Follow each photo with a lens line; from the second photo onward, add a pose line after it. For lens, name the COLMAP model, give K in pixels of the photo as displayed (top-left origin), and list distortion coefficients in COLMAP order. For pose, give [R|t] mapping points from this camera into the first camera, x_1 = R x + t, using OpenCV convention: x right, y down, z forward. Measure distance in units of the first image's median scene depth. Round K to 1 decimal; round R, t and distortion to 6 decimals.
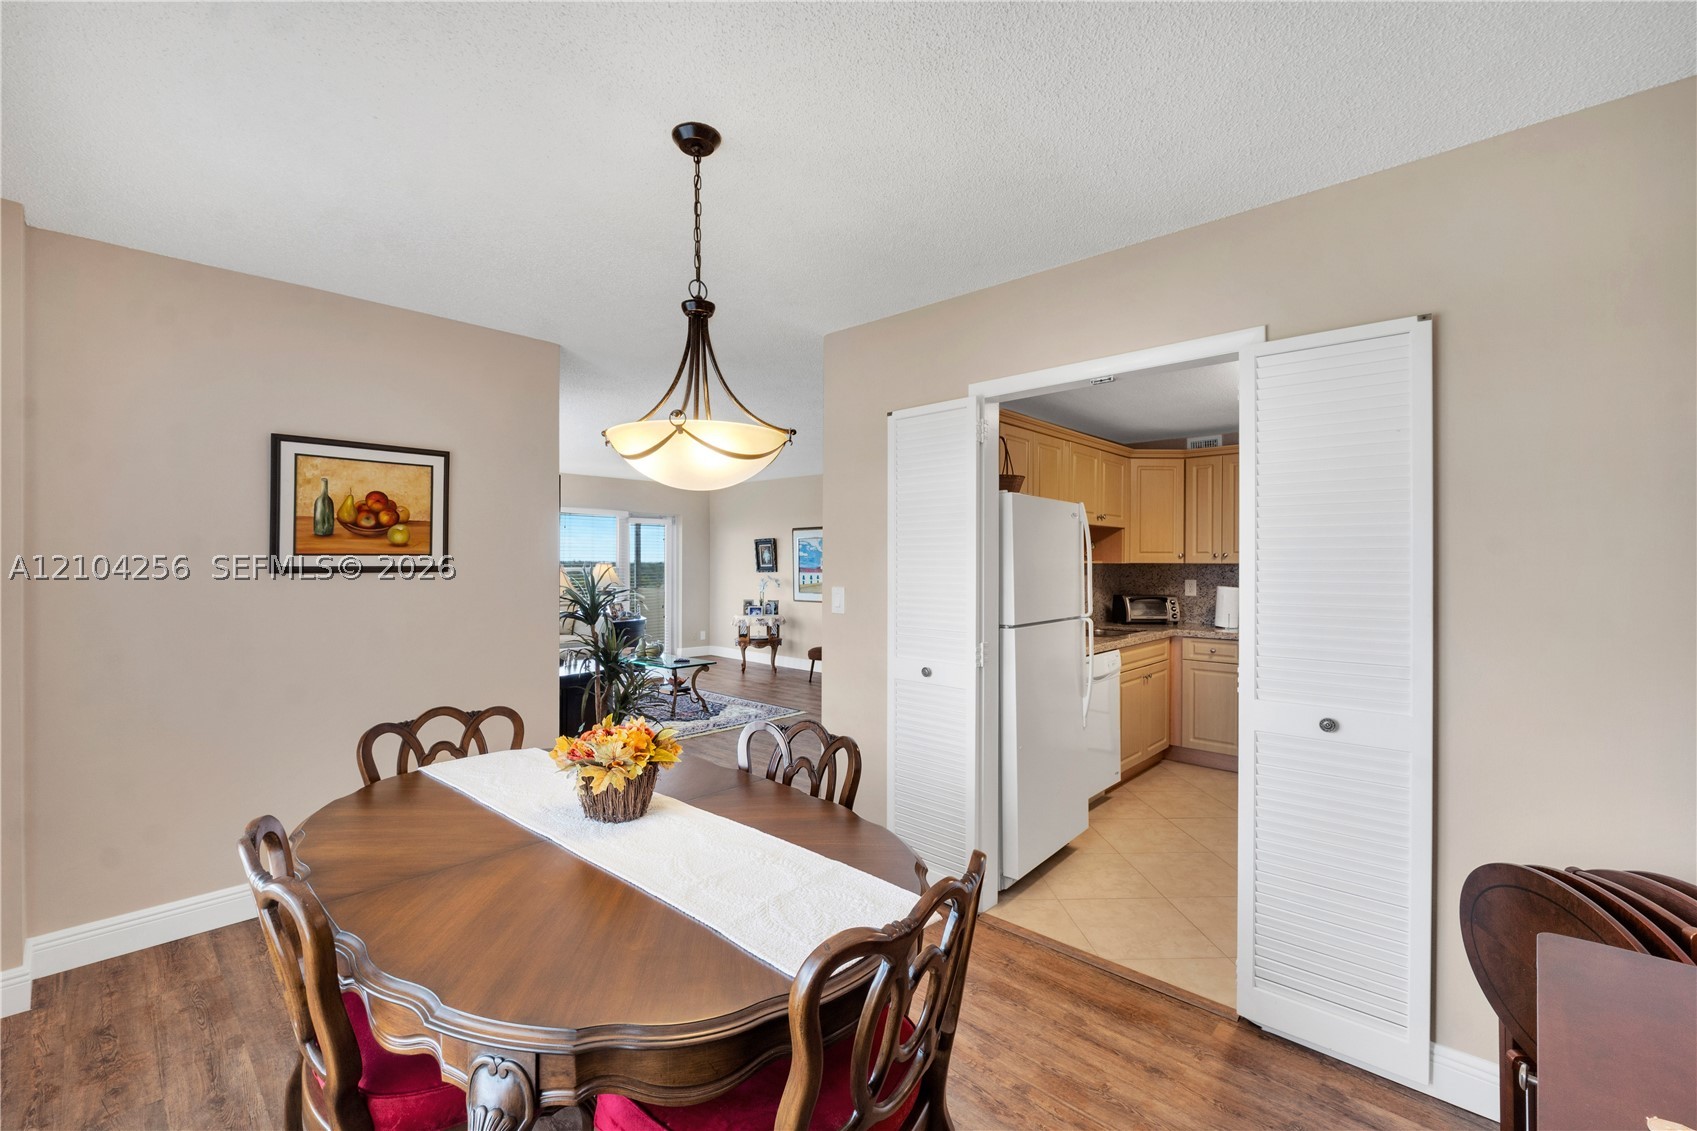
lens RADIAL K [[715.3, 0, 834.4], [0, 715.3, 563.9], [0, 0, 1]] dist [-0.011650, 0.000813]
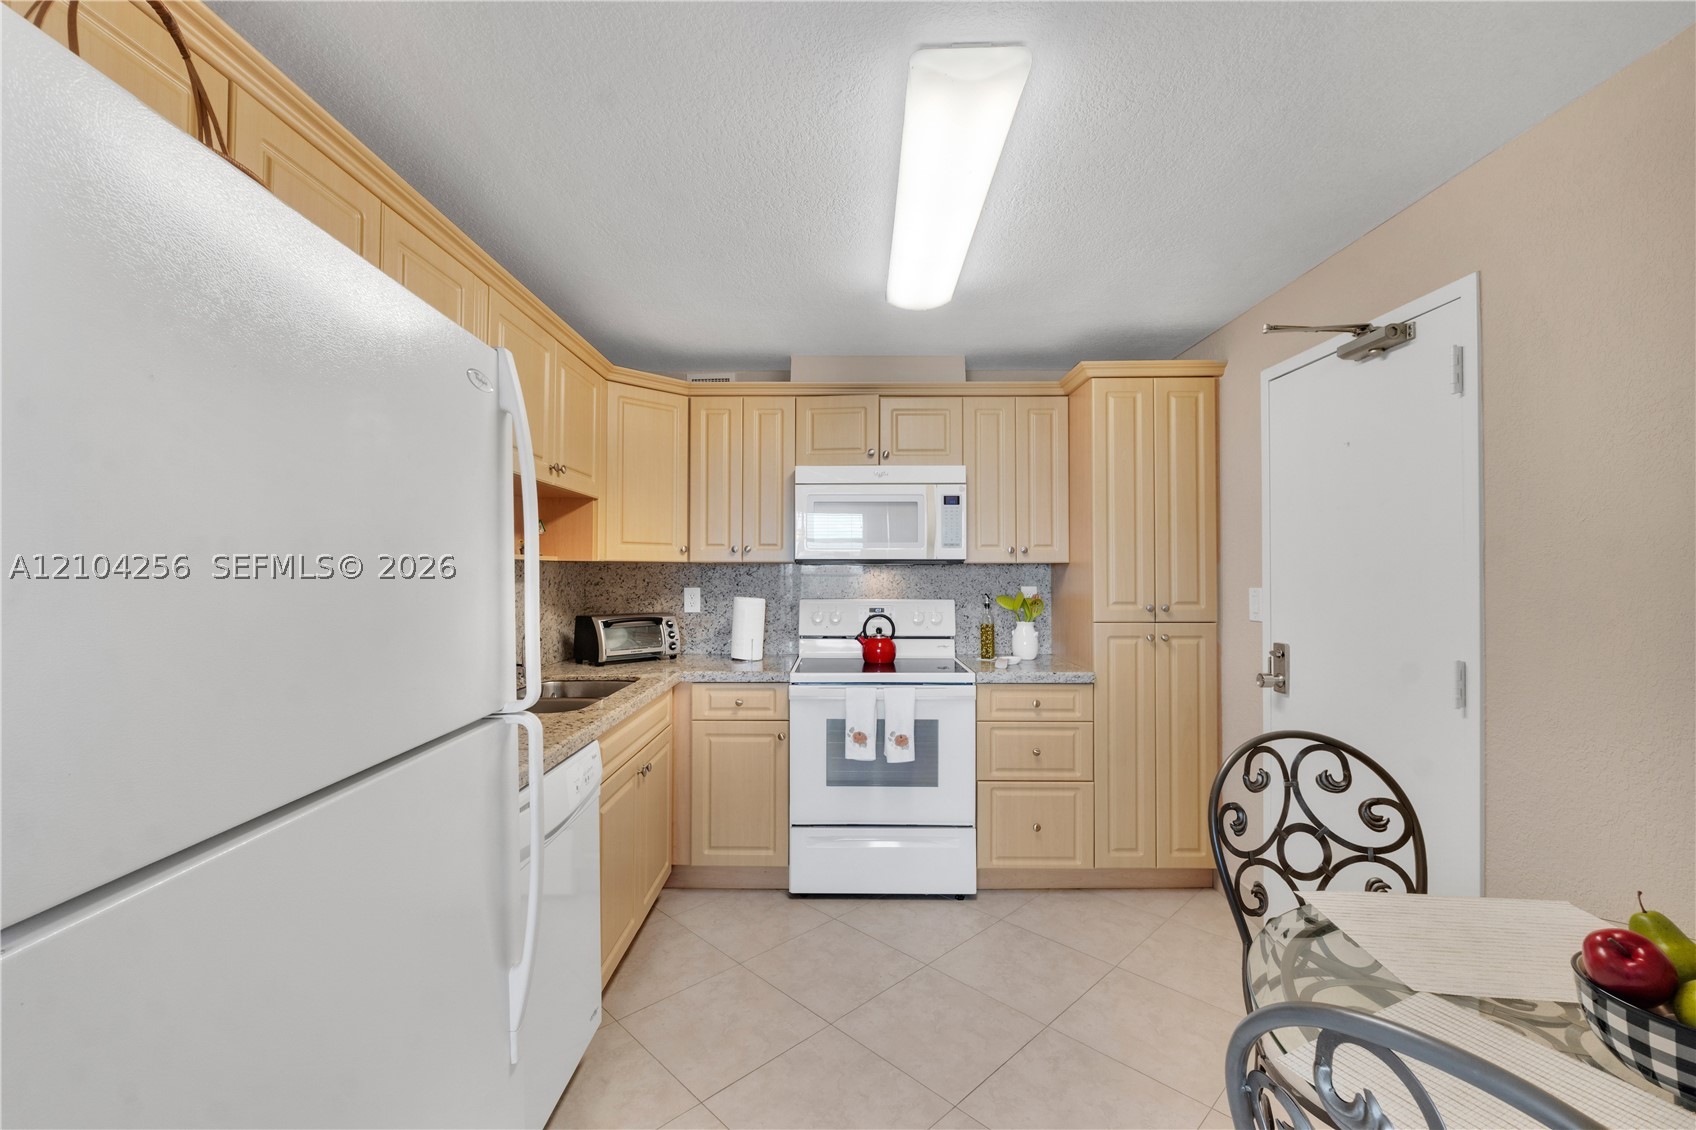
lens RADIAL K [[716.8, 0, 835.8], [0, 716.8, 562.1], [0, 0, 1]] dist [-0.011792, -0.000120]
pose [[0.738649, 0.006880, 0.674055, 0.160253], [0.003405, 0.999897, -0.013938, 0.008781], [-0.674081, 0.012590, 0.738550, 0.444516]]
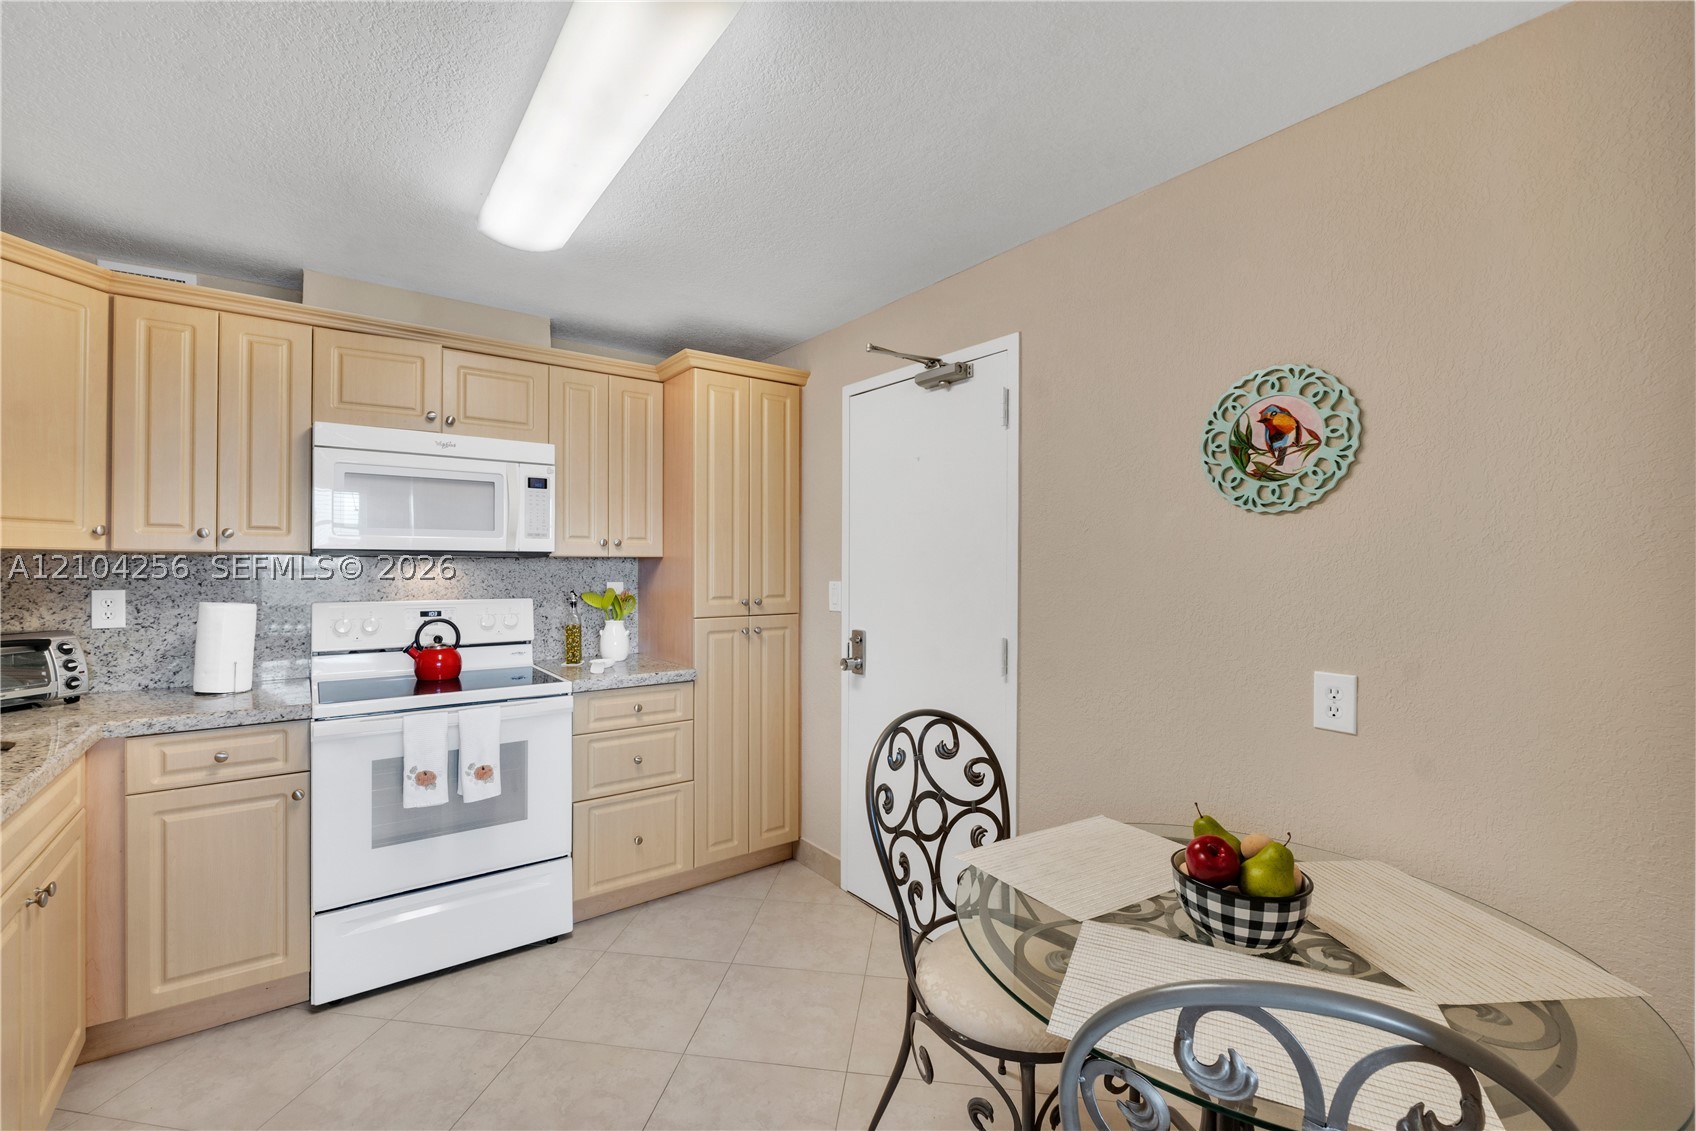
lens RADIAL K [[716.8, 0, 835.8], [0, 716.8, 562.6], [0, 0, 1]] dist [-0.011792, -0.000120]
pose [[0.174926, 0.001755, 0.984580, 0.165945], [0.001064, 0.999997, -0.001971, 0.007482], [-0.984581, 0.001392, 0.174924, 0.520735]]
